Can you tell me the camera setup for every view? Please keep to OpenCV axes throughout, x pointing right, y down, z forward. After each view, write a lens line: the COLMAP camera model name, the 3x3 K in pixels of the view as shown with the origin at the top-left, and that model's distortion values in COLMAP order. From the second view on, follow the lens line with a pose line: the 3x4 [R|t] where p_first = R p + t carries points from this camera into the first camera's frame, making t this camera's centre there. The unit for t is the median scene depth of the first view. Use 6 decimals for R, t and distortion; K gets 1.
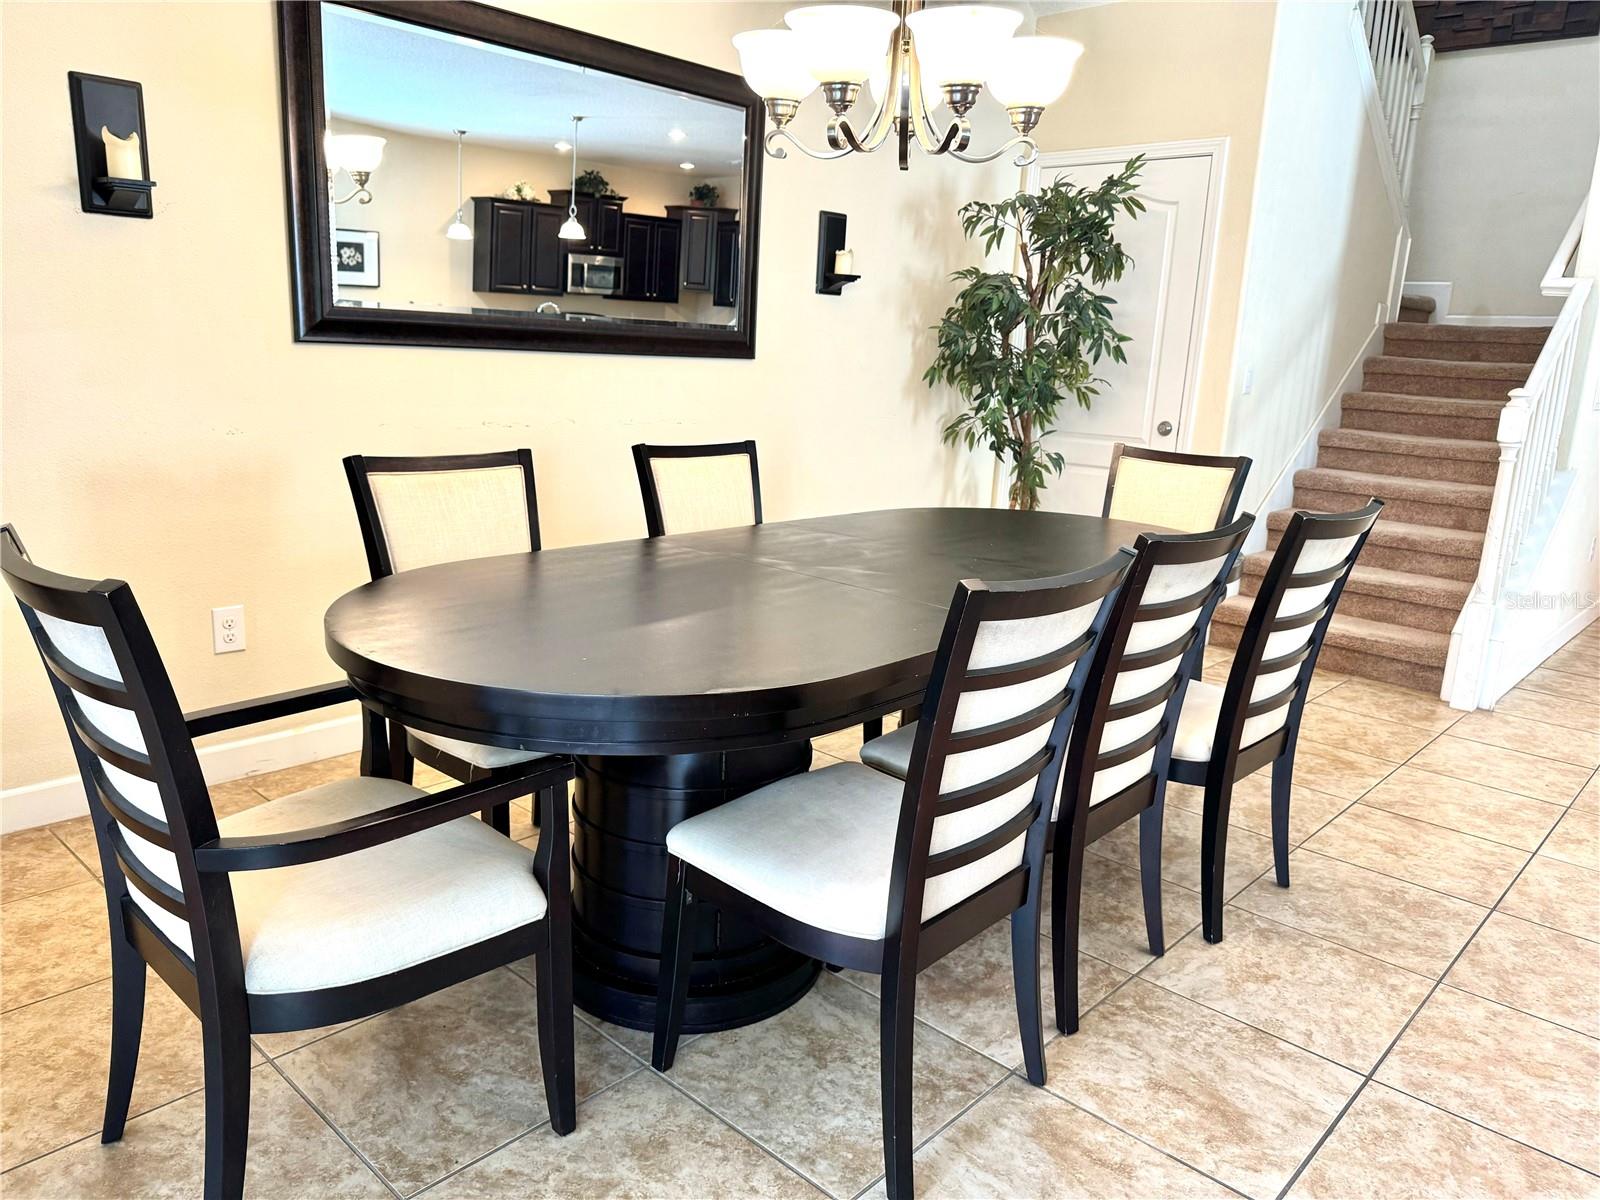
lens RADIAL K [[1139.0, 0, 801.2], [0, 1139.0, 599.6], [0, 0, 1]] dist [0.009175, 0.005479]
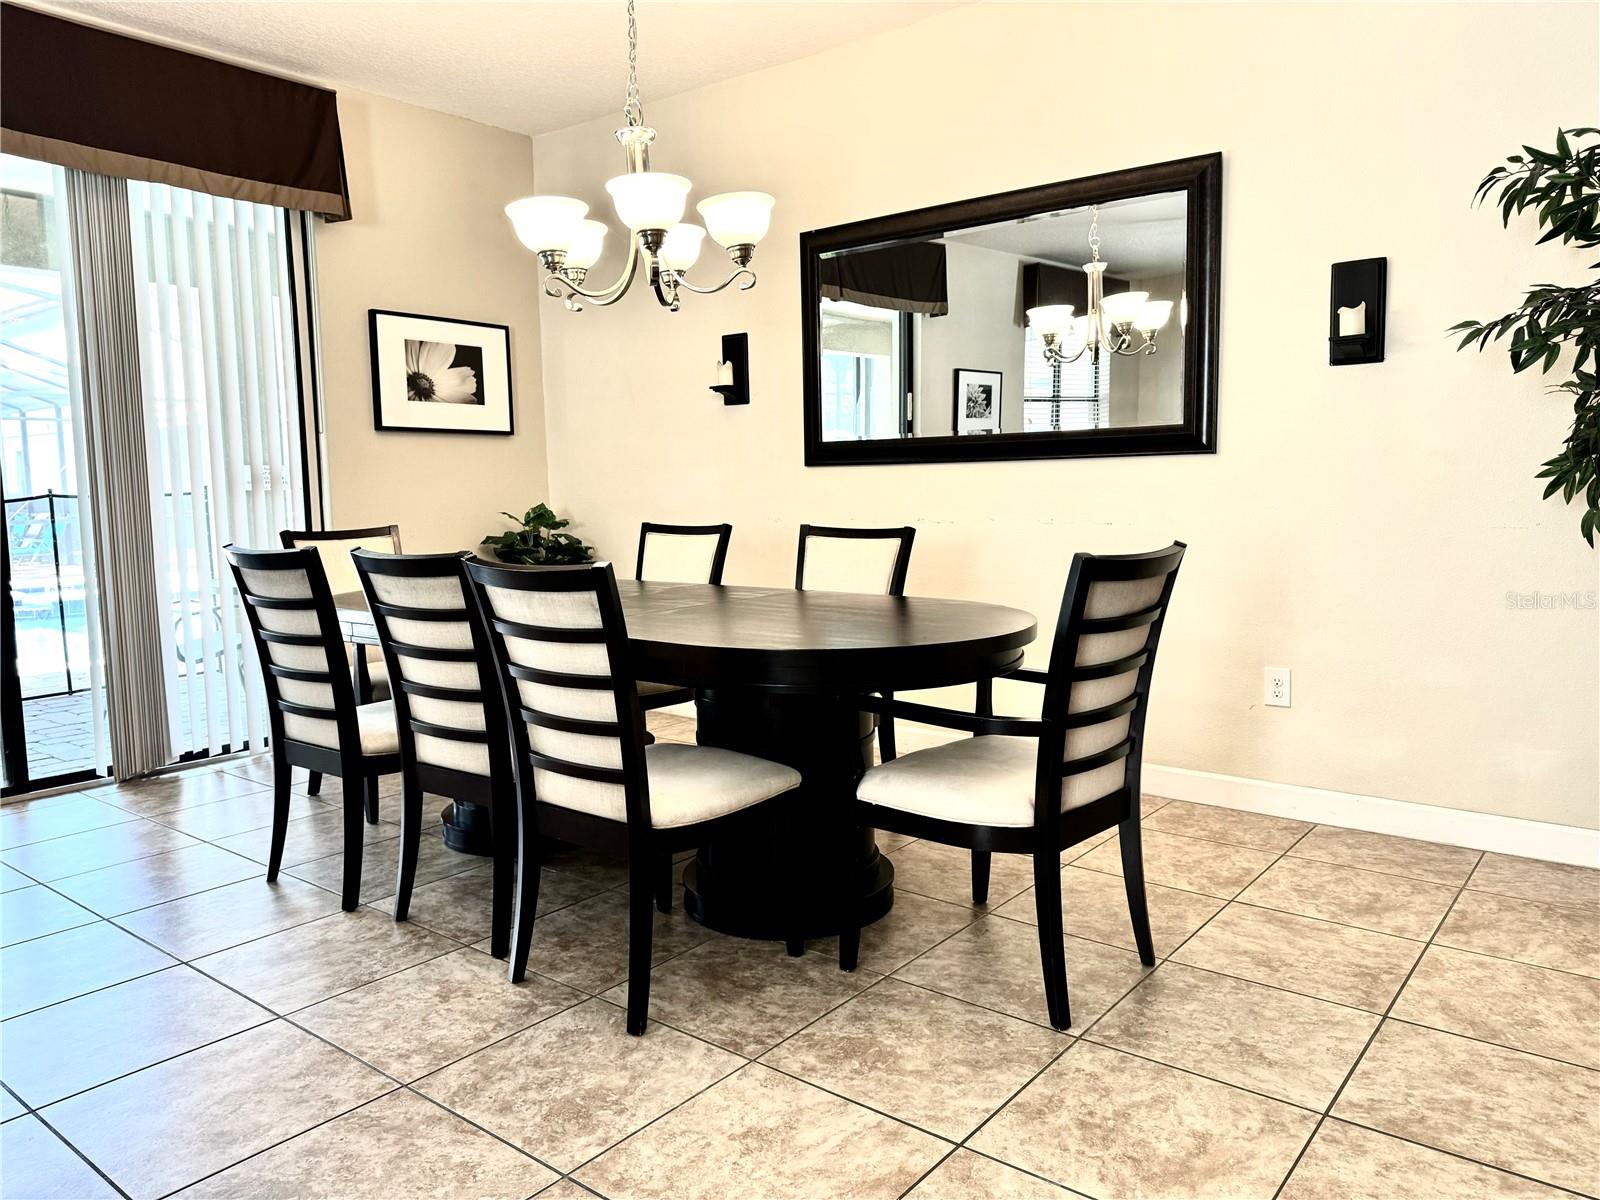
lens RADIAL K [[1139.0, 0, 794.1], [0, 1139.0, 601.0], [0, 0, 1]] dist [0.009175, 0.005479]
pose [[0.060868, 0.047412, -0.997019, 1.326435], [-0.206554, 0.977848, 0.033890, -0.108464], [0.976540, 0.203876, 0.069313, 1.075443]]
